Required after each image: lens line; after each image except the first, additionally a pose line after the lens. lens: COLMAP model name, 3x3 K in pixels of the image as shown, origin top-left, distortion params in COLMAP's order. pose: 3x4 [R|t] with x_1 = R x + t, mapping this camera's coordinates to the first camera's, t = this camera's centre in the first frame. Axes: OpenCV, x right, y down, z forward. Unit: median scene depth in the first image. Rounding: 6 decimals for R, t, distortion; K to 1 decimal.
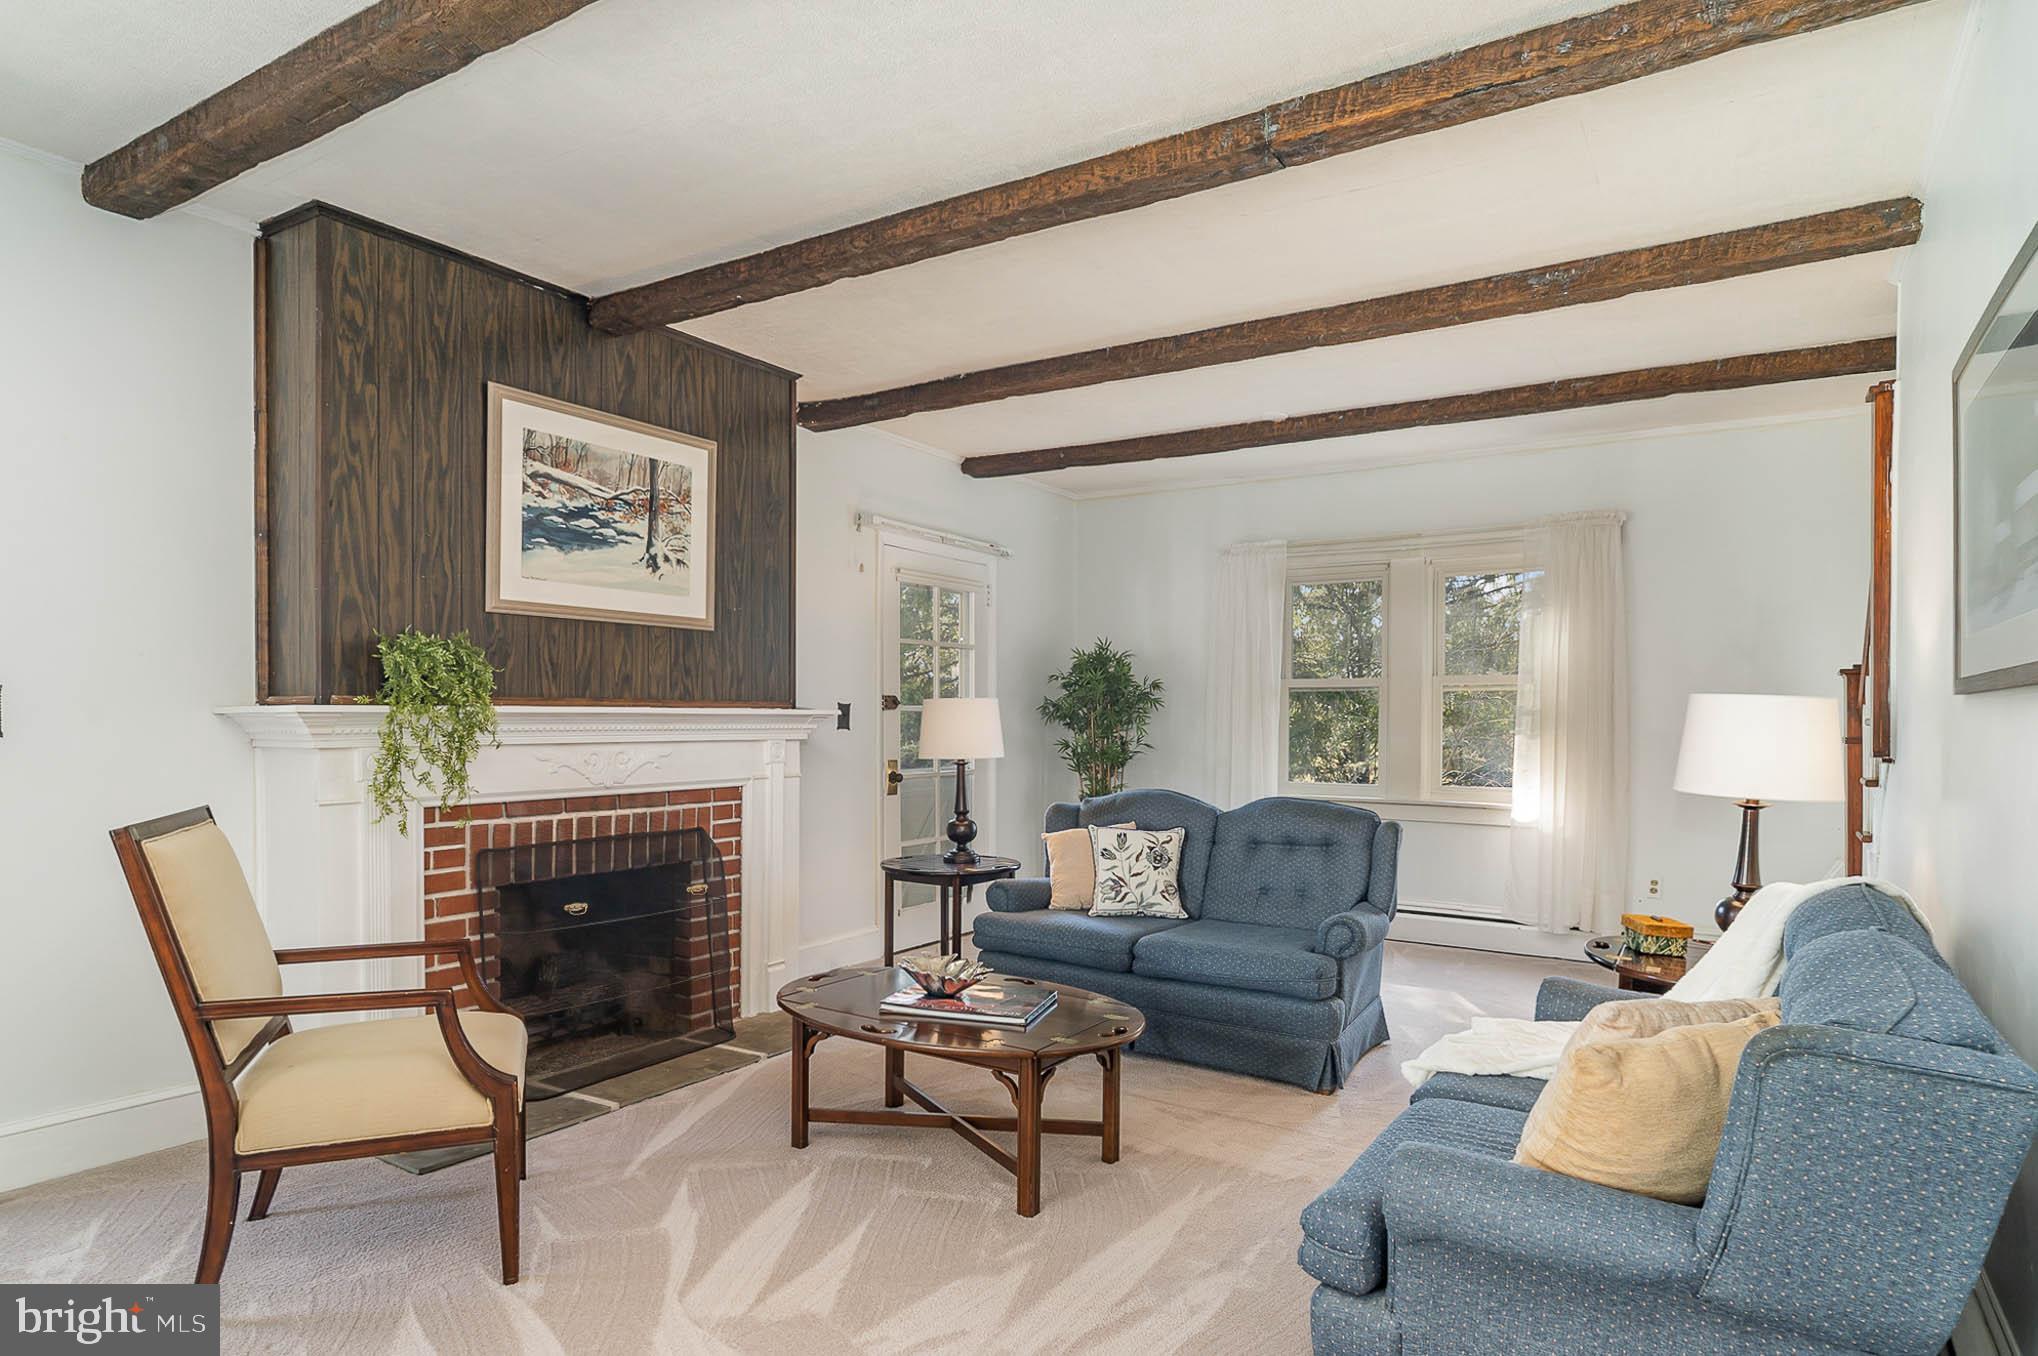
lens RADIAL K [[1131.0, 0, 1042.0], [0, 1131.0, 731.3], [0, 0, 1]] dist [-0.001939, 0.001569]
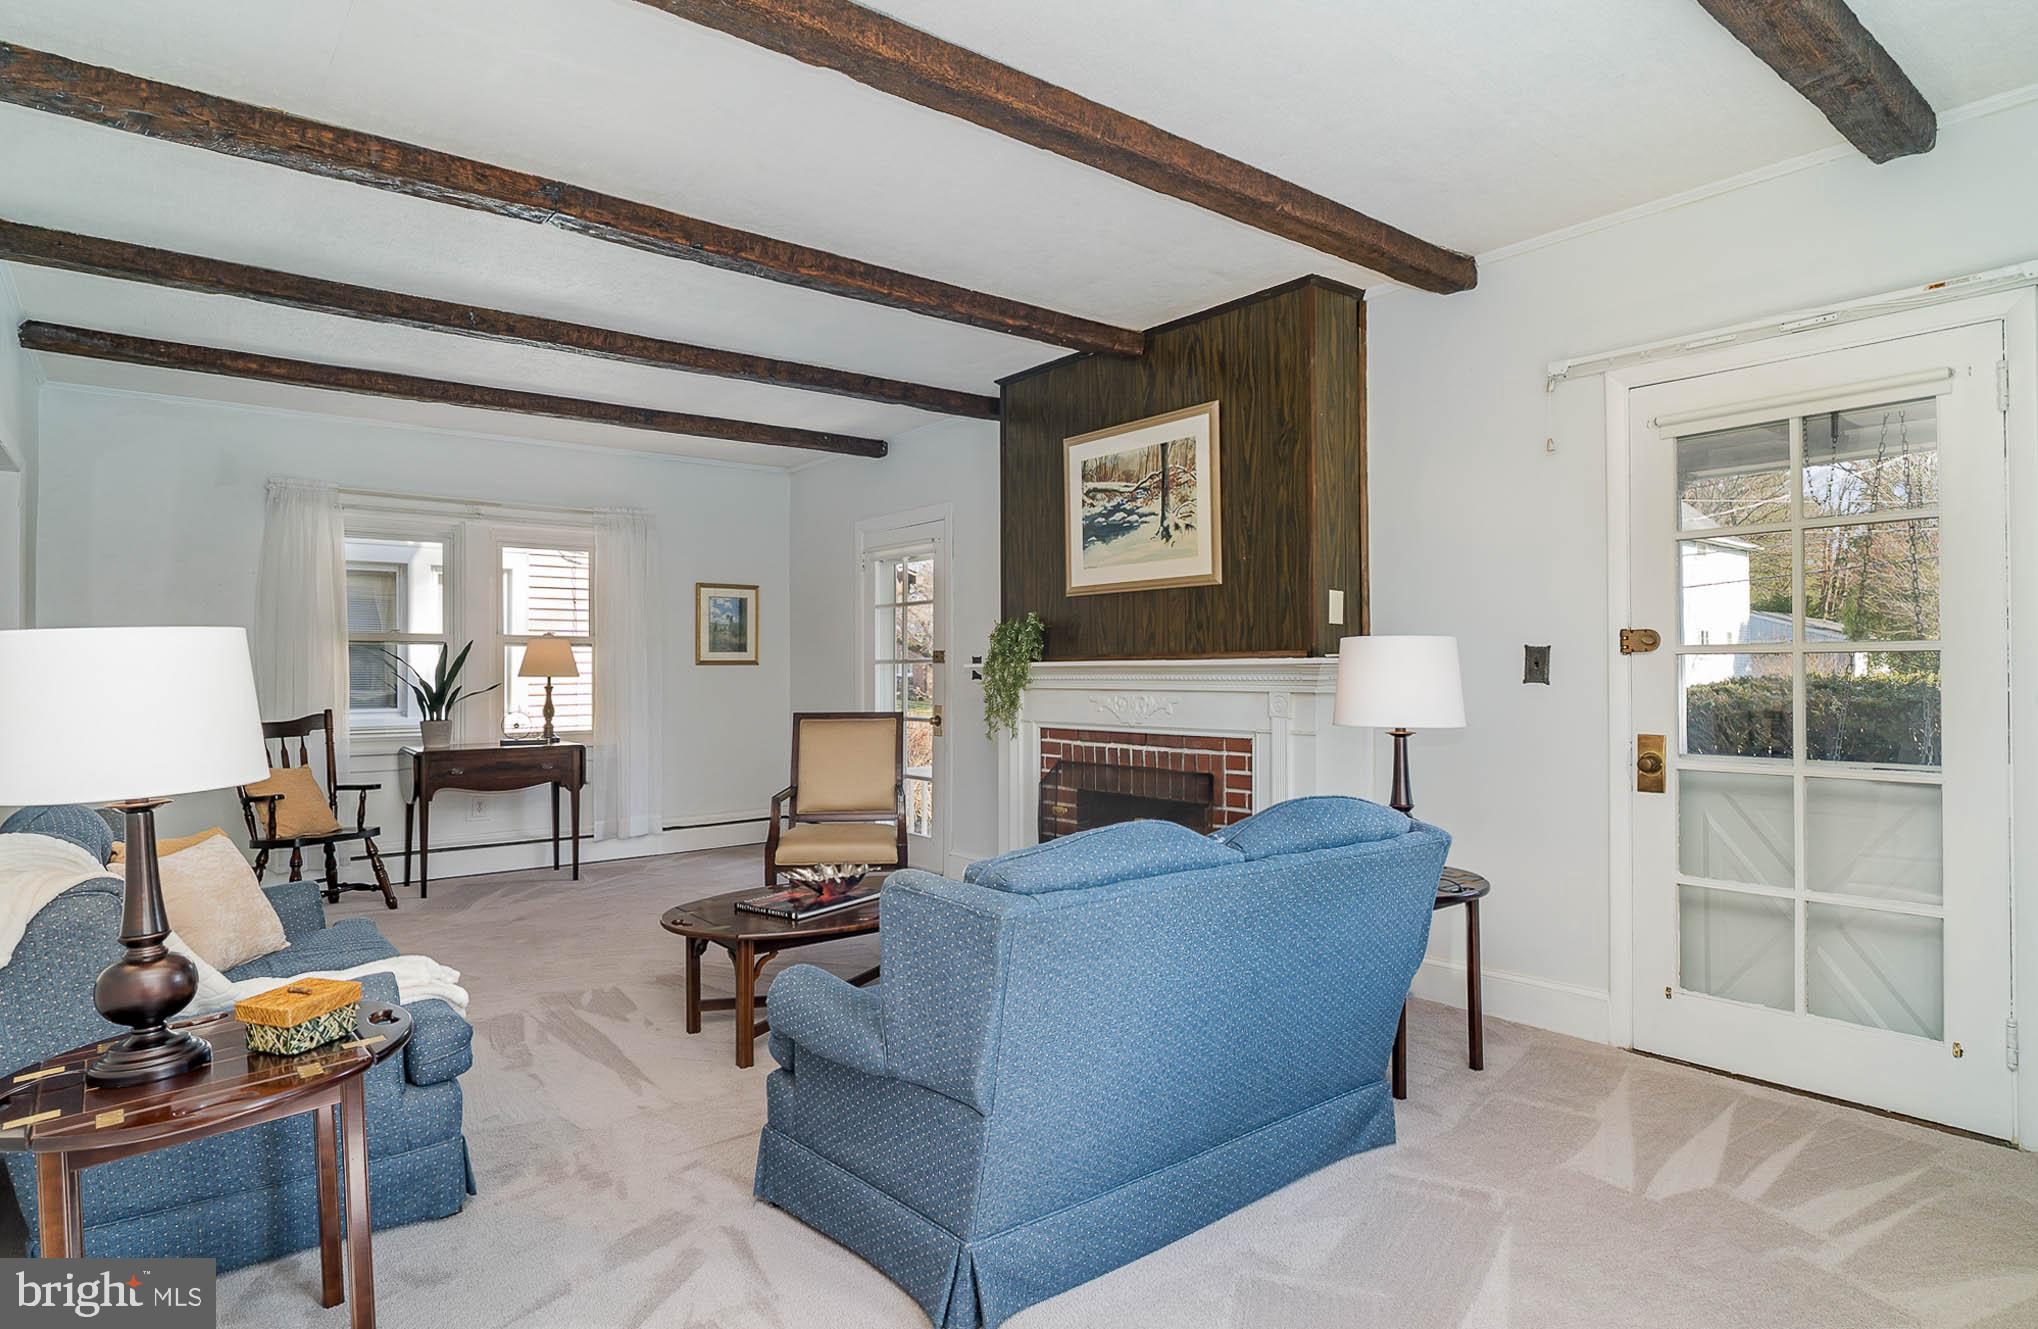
lens RADIAL K [[1110.6, 0, 1013.0], [0, 1110.6, 666.2], [0, 0, 1]] dist [-0.005206, -0.000111]
pose [[-0.328015, -0.005908, -0.944654, 0.832330], [-0.007437, 0.999966, -0.003672, -0.010422], [0.944643, 0.005821, -0.328047, 1.328946]]
